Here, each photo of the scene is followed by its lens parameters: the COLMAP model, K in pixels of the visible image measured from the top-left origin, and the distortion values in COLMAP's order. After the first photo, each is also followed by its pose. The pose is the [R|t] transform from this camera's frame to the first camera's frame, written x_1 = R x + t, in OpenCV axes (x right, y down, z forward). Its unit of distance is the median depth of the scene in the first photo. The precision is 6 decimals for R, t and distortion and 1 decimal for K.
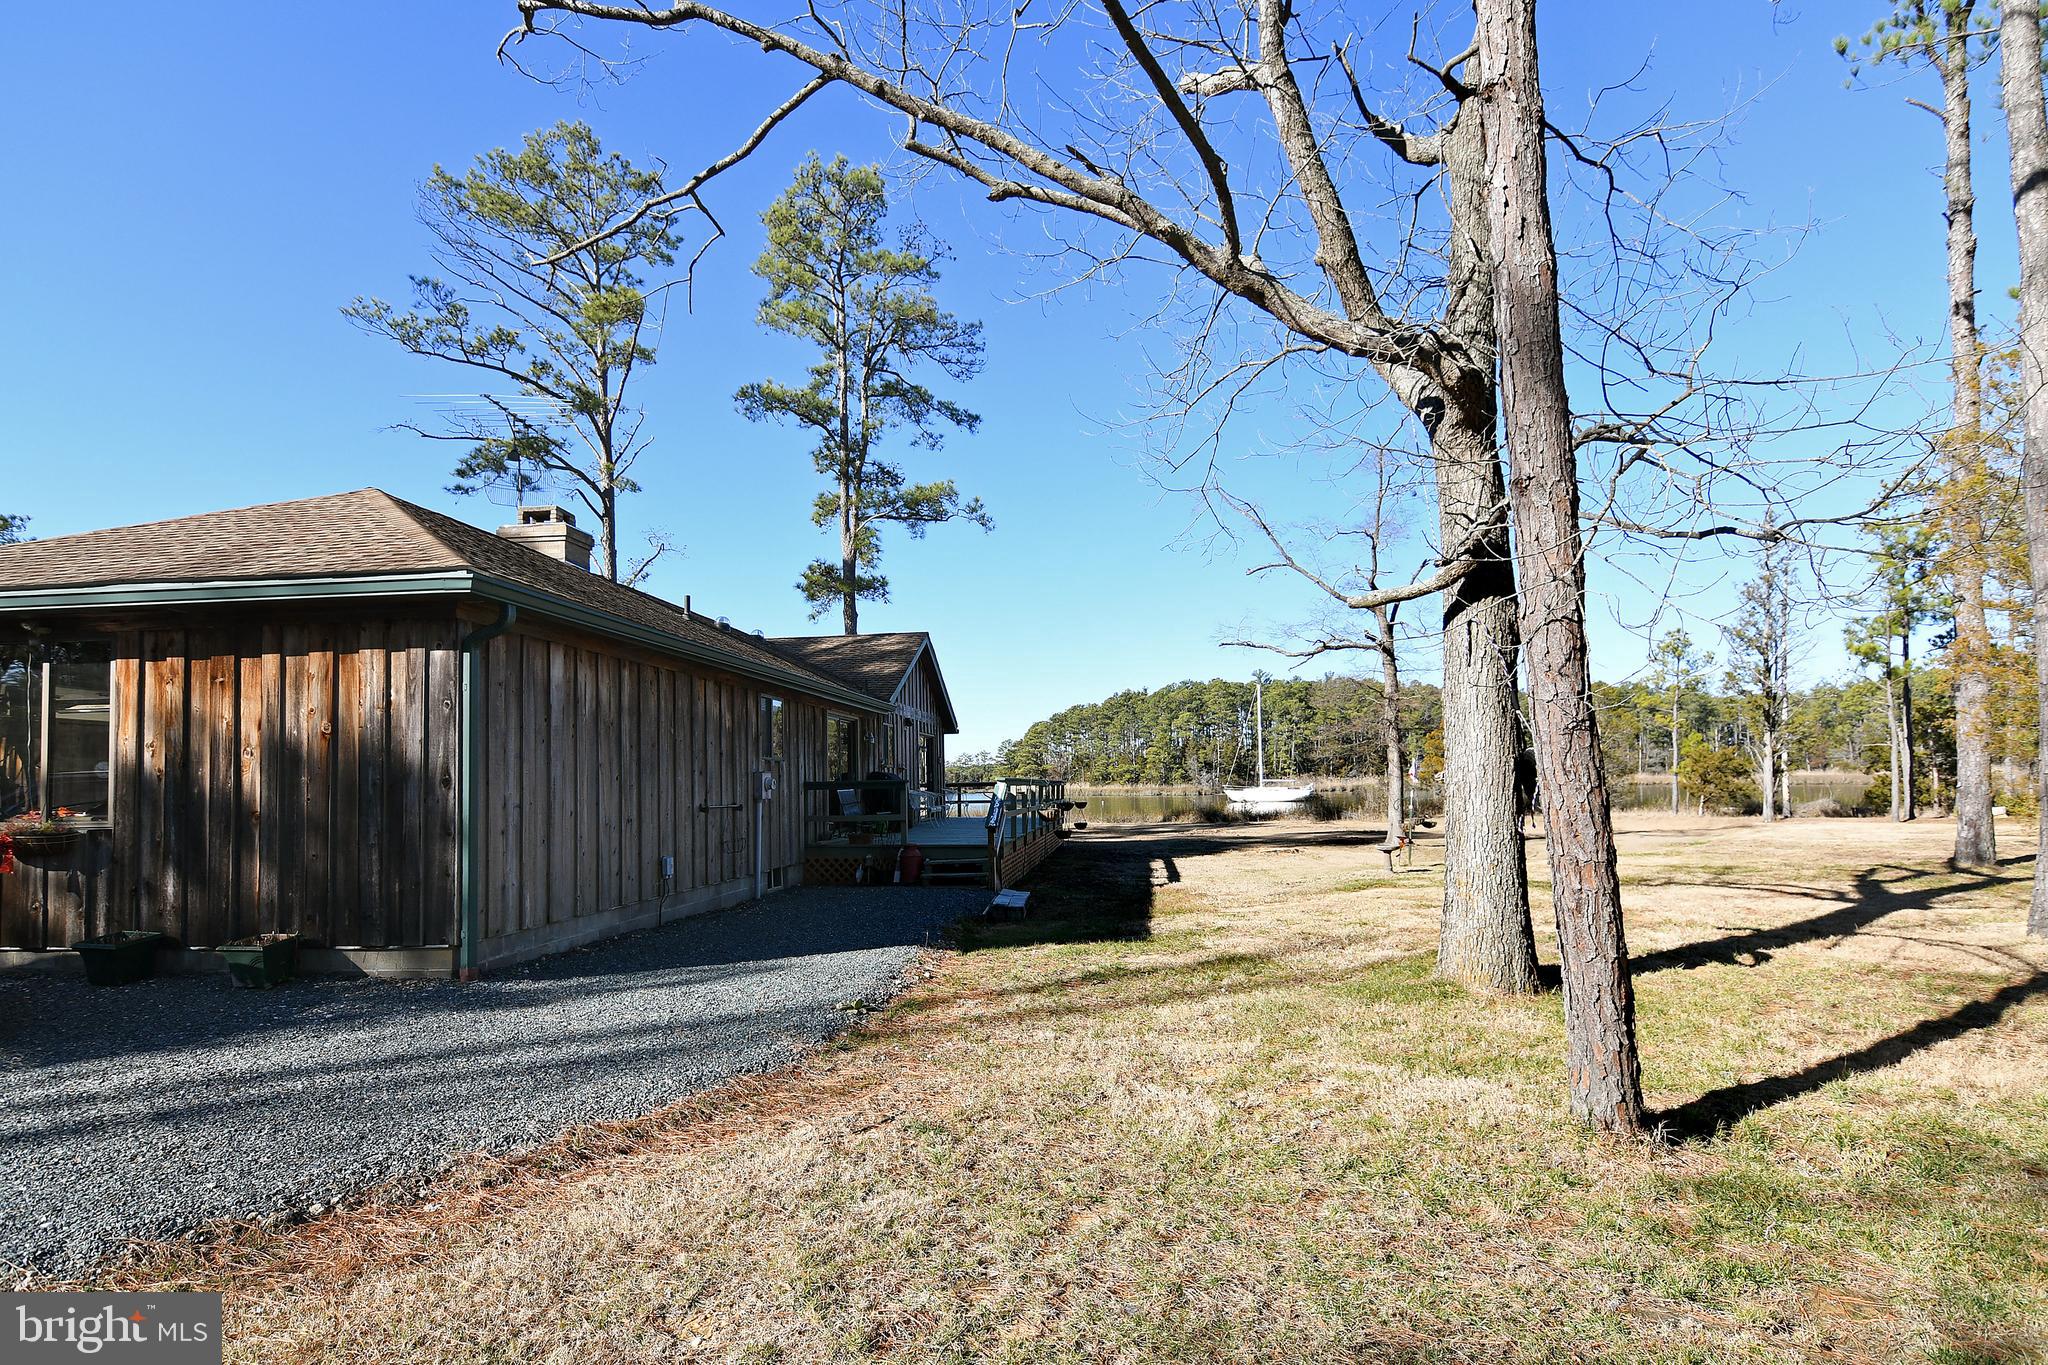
lens RADIAL K [[940.4, 0, 1022.8], [0, 940.4, 748.4], [0, 0, 1]] dist [-0.000096, -0.000047]
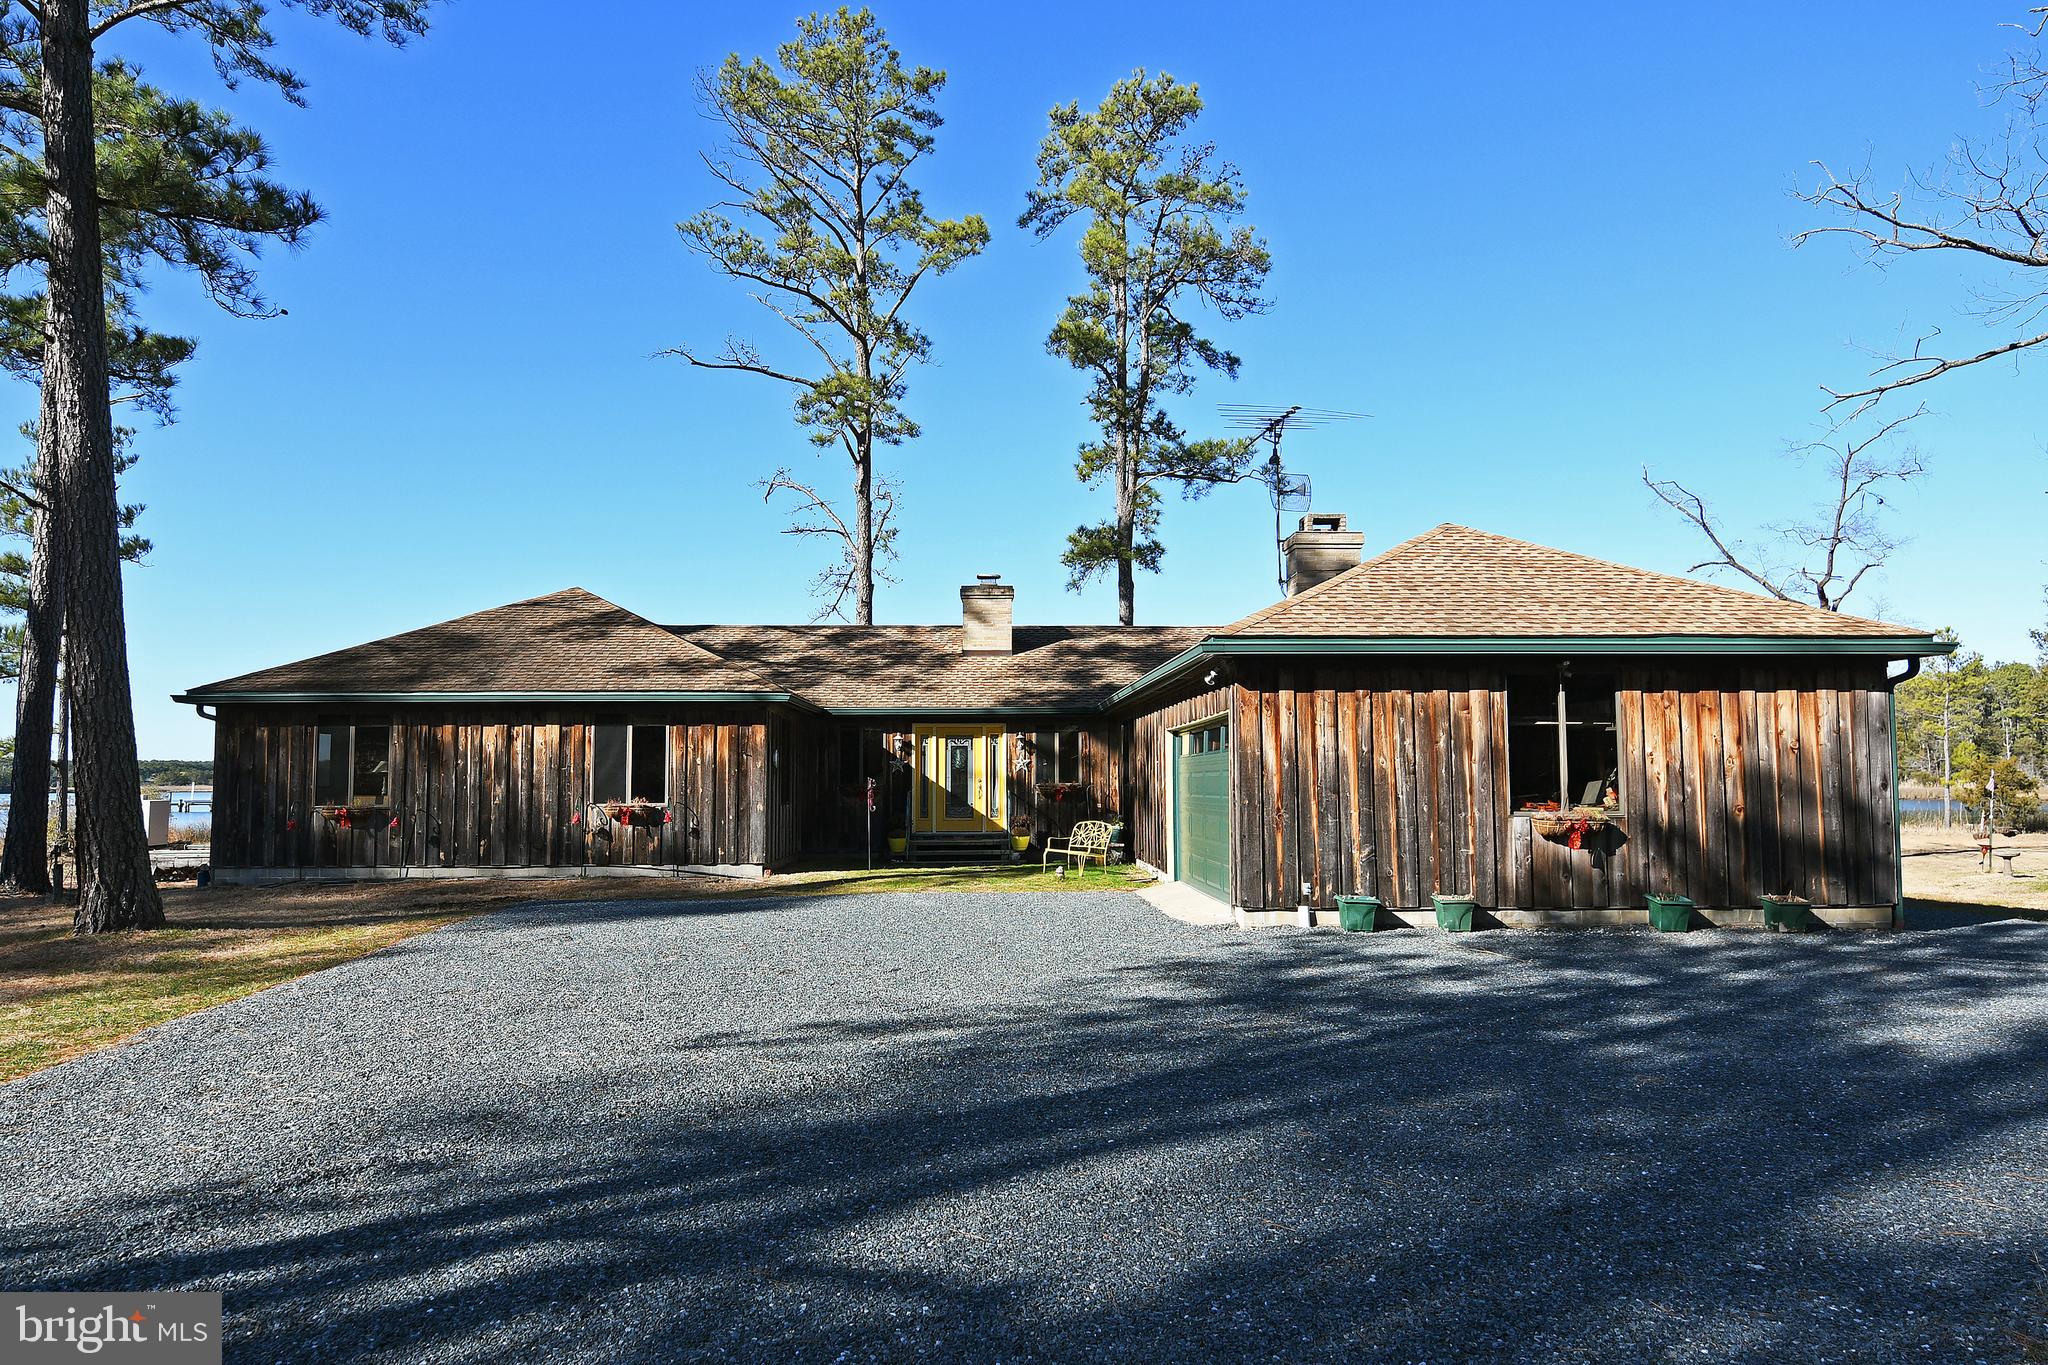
lens RADIAL K [[1295.3, 0, 1022.0], [0, 1295.3, 680.3], [0, 0, 1]] dist [0.002081, 0.000398]
pose [[0.991089, 0.024146, 0.130992, -0.427573], [-0.018386, 0.998817, -0.045006, -0.001889], [-0.131924, 0.042197, 0.990361, -0.150807]]
